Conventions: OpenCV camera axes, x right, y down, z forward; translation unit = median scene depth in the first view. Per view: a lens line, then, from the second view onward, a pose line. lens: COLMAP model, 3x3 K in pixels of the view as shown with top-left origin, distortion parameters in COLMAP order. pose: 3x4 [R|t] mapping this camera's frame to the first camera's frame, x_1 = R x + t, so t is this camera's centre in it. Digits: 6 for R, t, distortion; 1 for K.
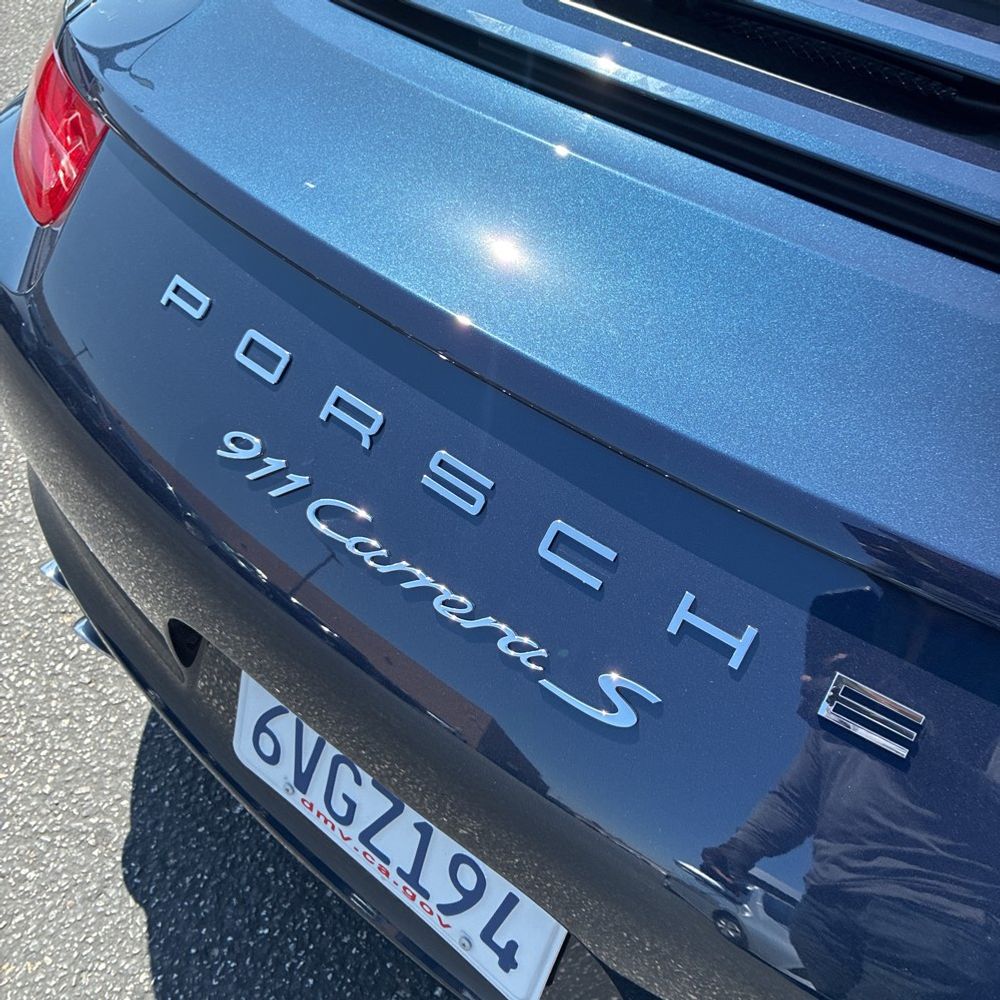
lens RADIAL K [[1021.6, 0, 508.6], [0, 1021.6, 497.0], [0, 0, 1]] dist [0.022457, 0.000000]
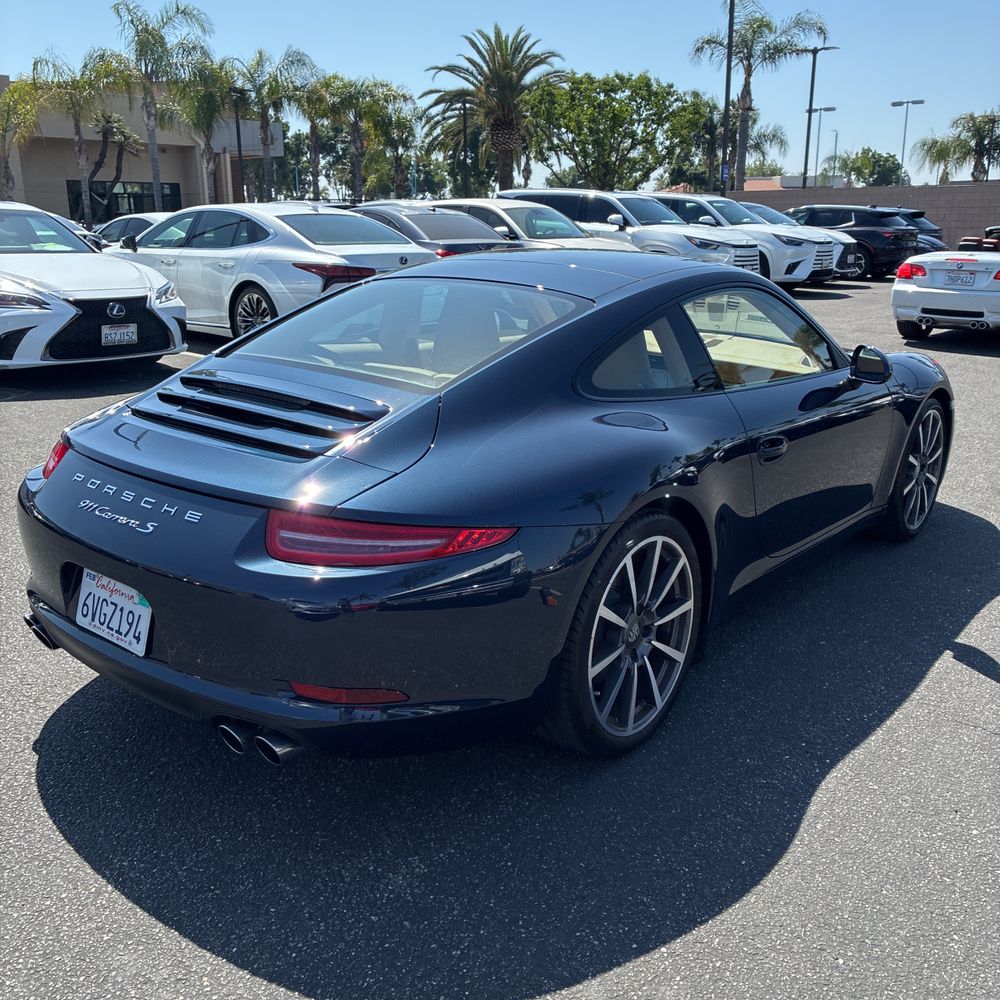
lens RADIAL K [[1021.6, 0, 488.7], [0, 1021.6, 500.7], [0, 0, 1]] dist [0.022457, 0.000000]
pose [[0.999074, -0.035689, -0.024014, 1.428319], [0.019917, 0.878610, -0.477124, 1.901169], [0.038127, 0.476204, 0.878508, -2.496597]]
